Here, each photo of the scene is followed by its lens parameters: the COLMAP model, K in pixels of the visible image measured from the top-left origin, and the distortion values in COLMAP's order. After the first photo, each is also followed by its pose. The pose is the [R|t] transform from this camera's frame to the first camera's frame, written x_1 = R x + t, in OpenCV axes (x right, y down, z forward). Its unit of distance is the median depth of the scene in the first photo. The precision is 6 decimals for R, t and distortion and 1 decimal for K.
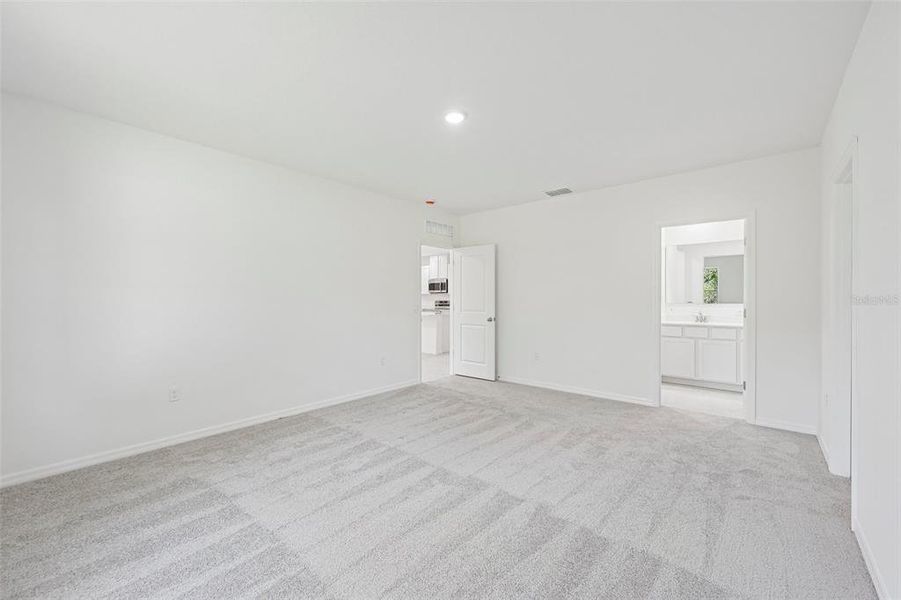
lens RADIAL K [[359.7, 0, 450.5], [0, 359.7, 300.0], [0, 0, 1]] dist [-0.002127, -0.000120]
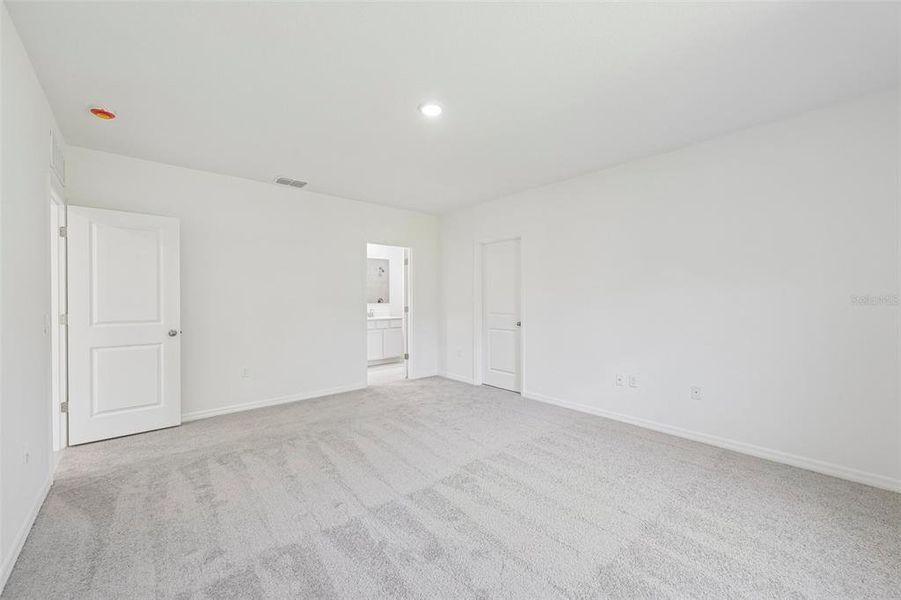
lens RADIAL K [[359.7, 0, 450.5], [0, 359.7, 300.0], [0, 0, 1]] dist [-0.002127, -0.000120]
pose [[0.144043, -0.002042, 0.989569, -0.619966], [0.014412, 0.999896, -0.000035, 0.001914], [-0.989466, 0.014266, 0.144057, 0.551479]]
